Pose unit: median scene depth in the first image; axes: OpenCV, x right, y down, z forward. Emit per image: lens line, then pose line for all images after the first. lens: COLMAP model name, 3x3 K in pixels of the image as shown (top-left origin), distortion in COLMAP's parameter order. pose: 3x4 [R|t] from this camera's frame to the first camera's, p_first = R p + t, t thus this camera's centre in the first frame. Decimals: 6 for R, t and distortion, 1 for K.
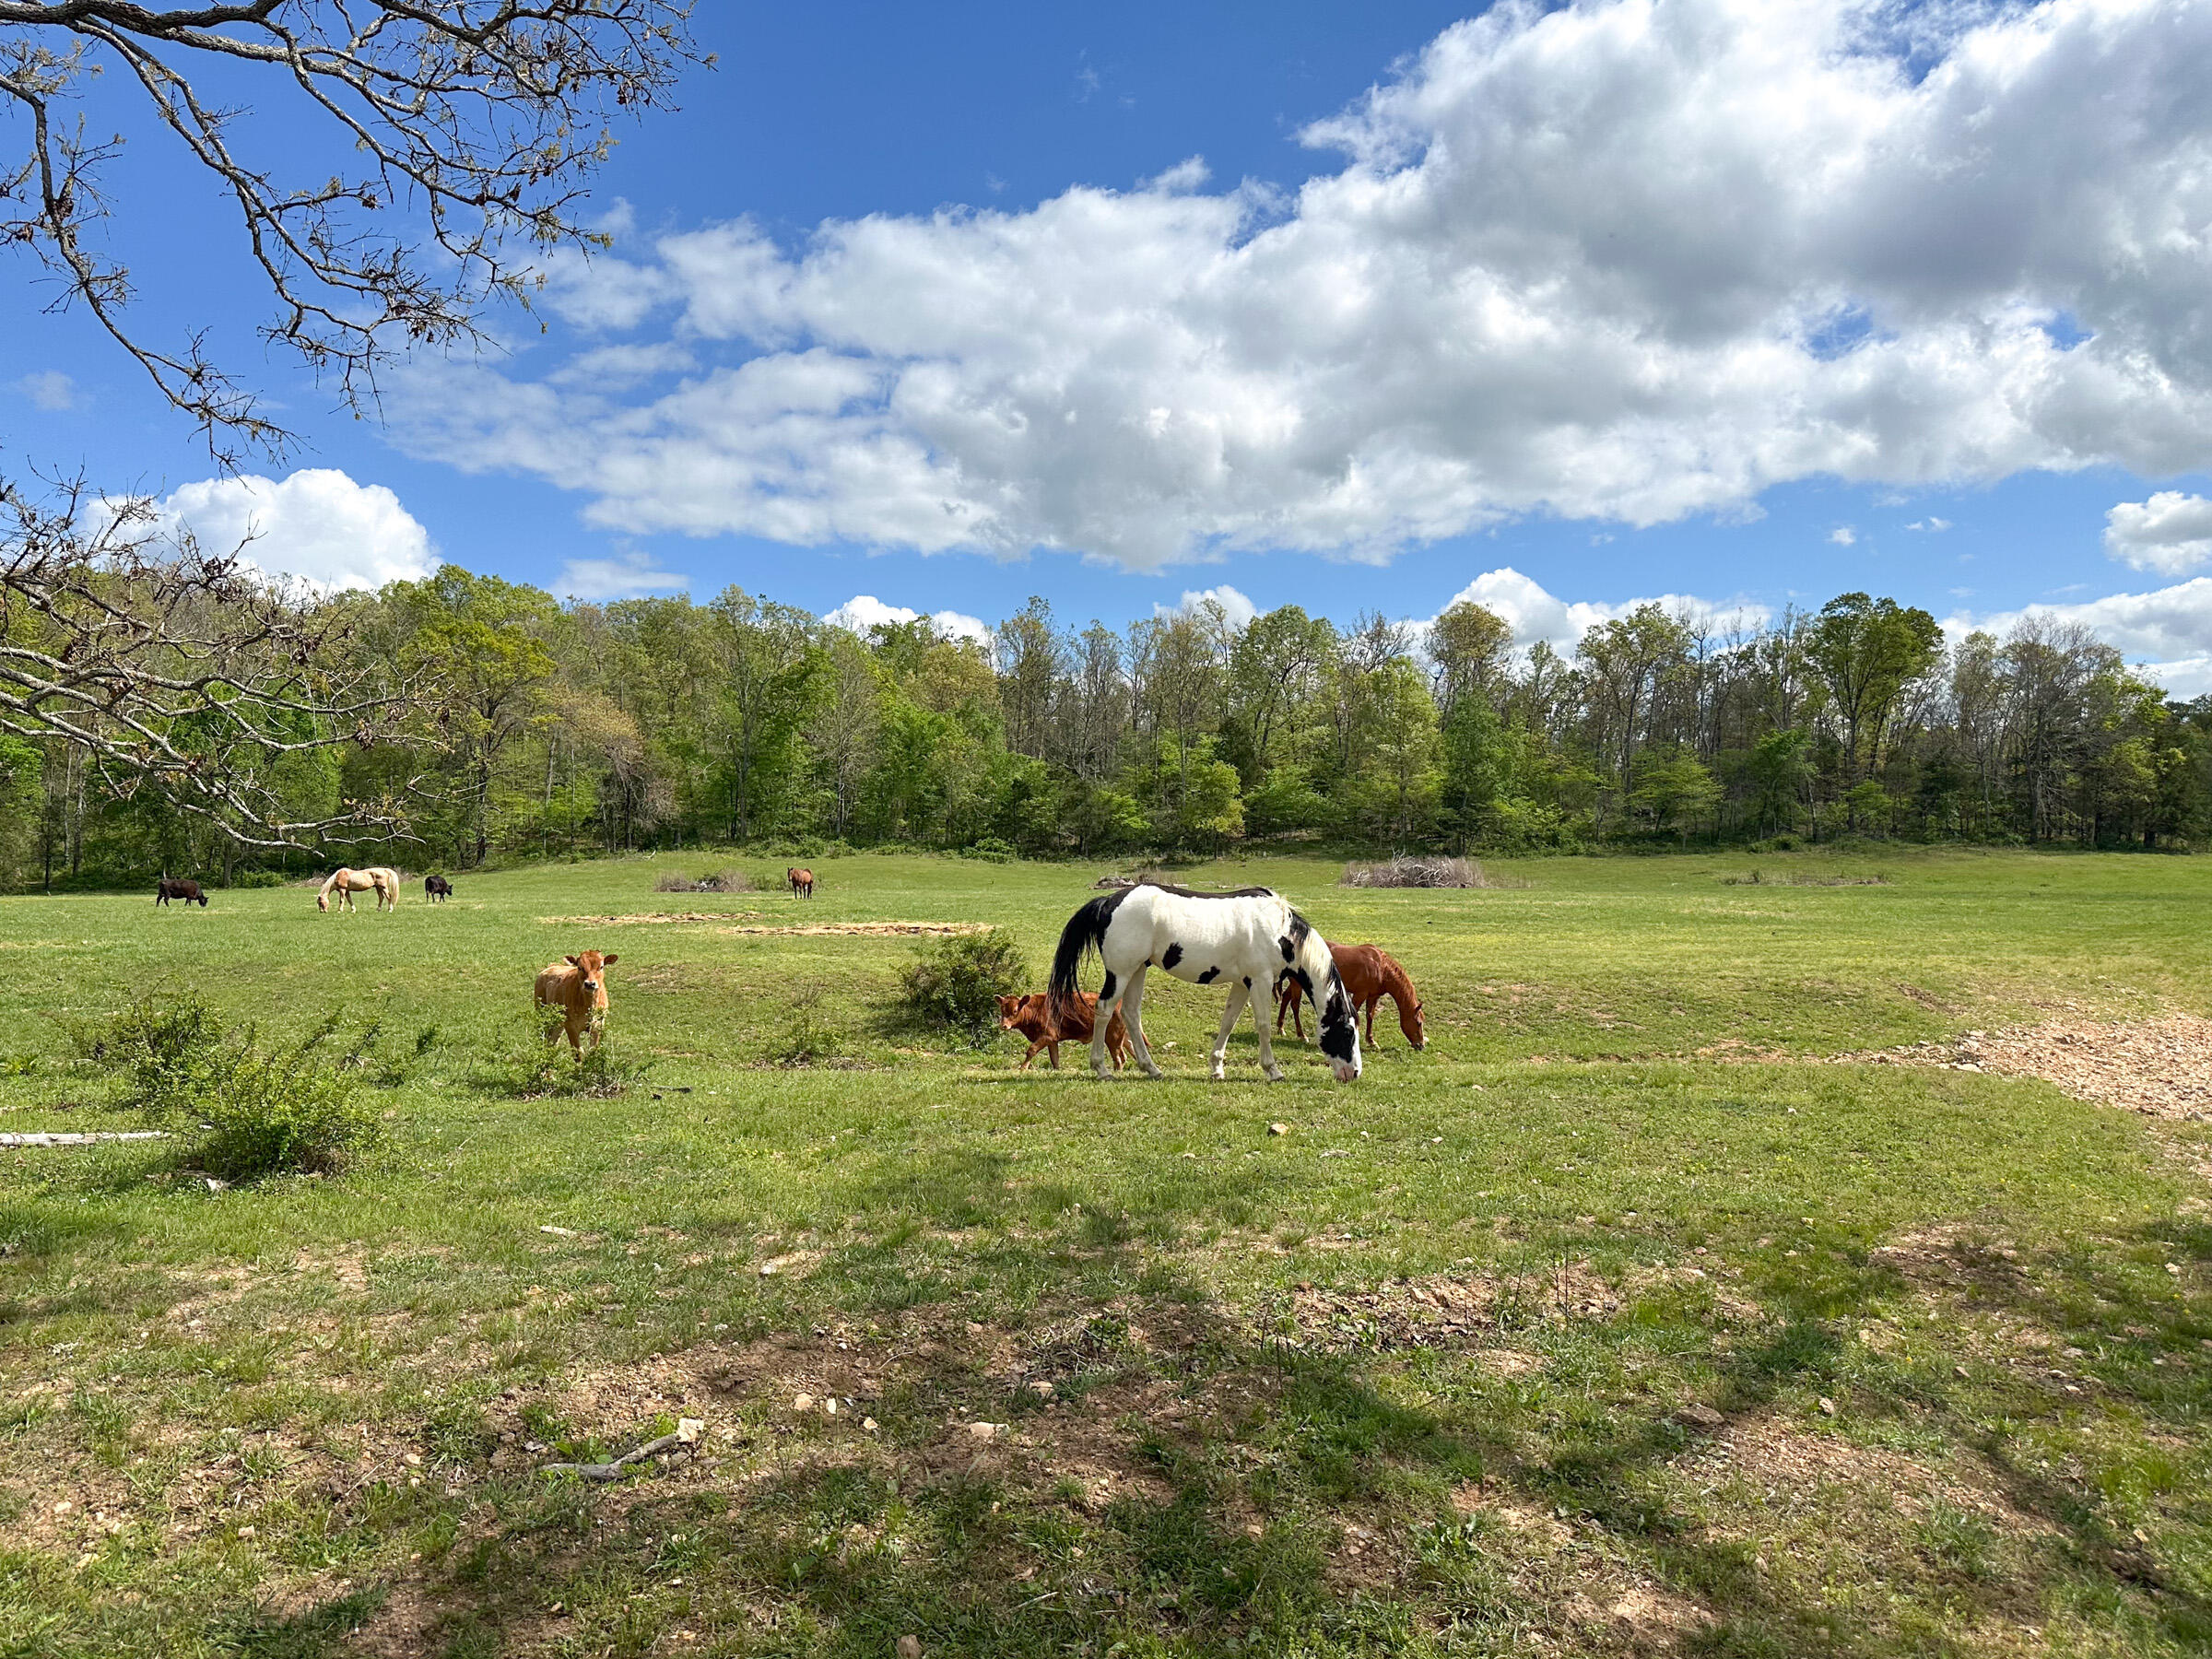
lens RADIAL K [[1496.5, 0, 1106.0], [0, 1496.5, 829.5], [0, 0, 1]] dist [0.091653, -0.165374]
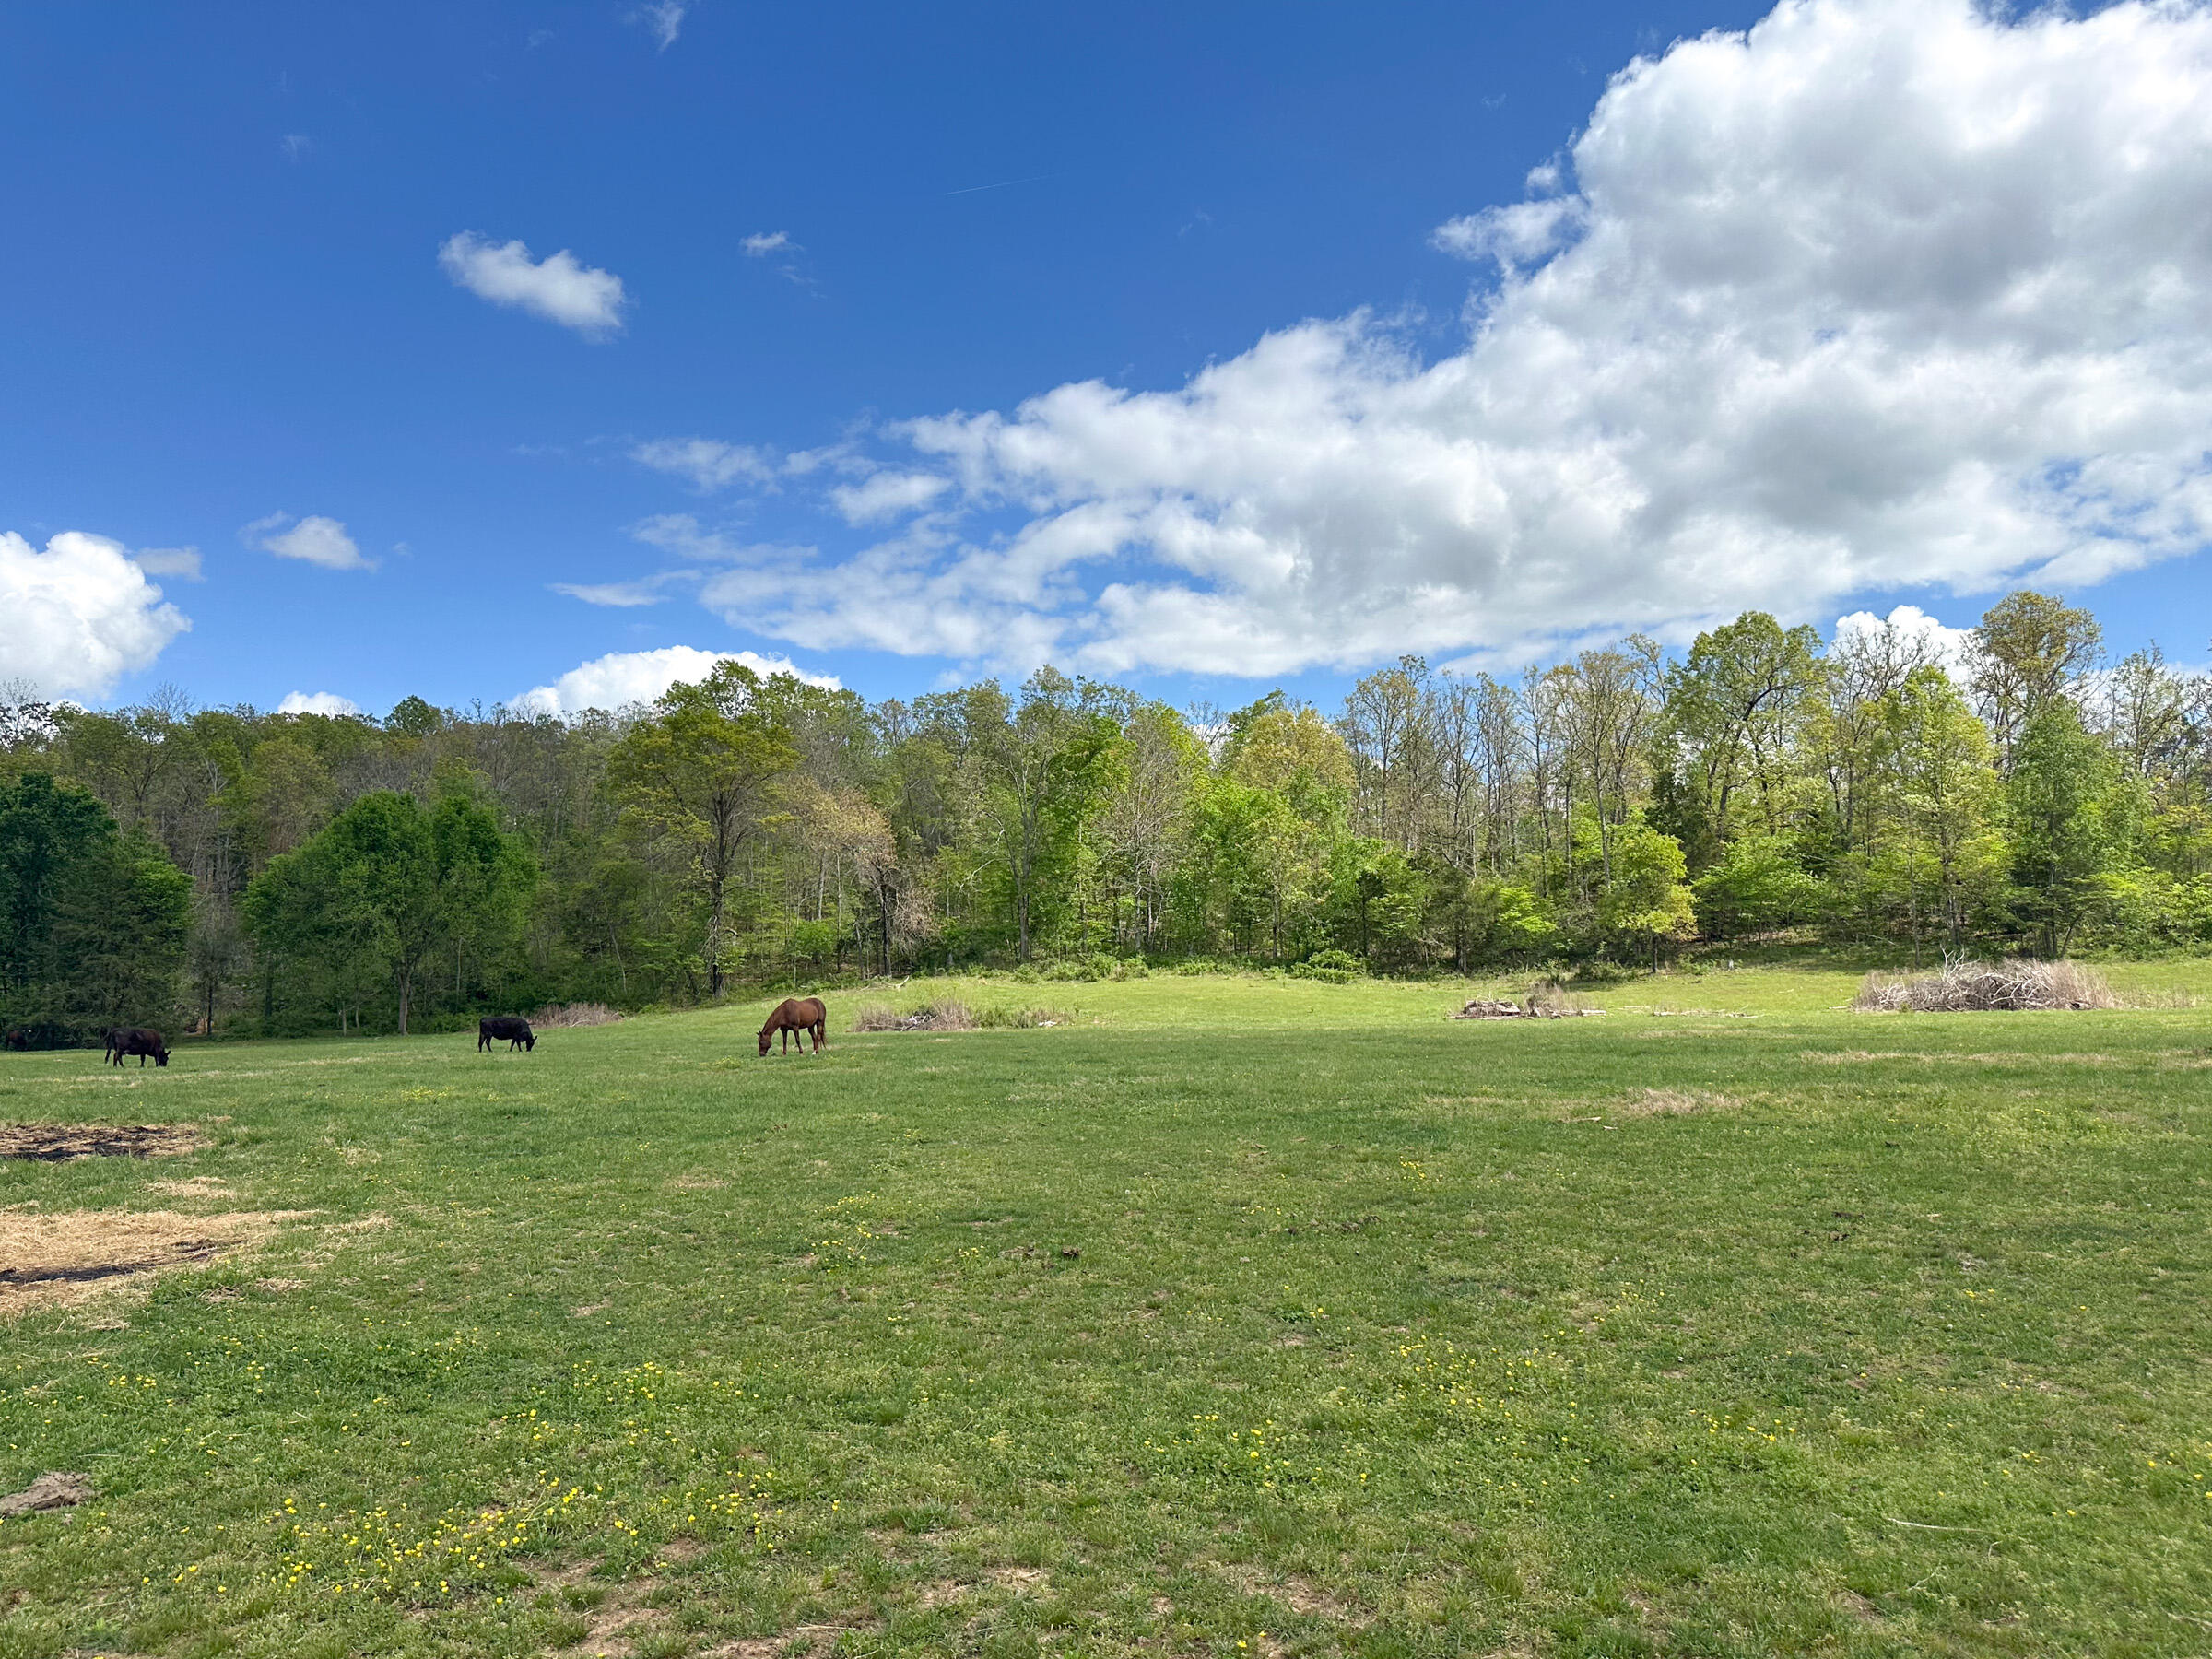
lens RADIAL K [[1496.5, 0, 1106.0], [0, 1496.5, 829.5], [0, 0, 1]] dist [0.091653, -0.165374]
pose [[0.957491, -0.050313, -0.284041, 0.031182], [0.026913, 0.995958, -0.085693, 0.006706], [0.287204, 0.074406, 0.954975, 0.246767]]
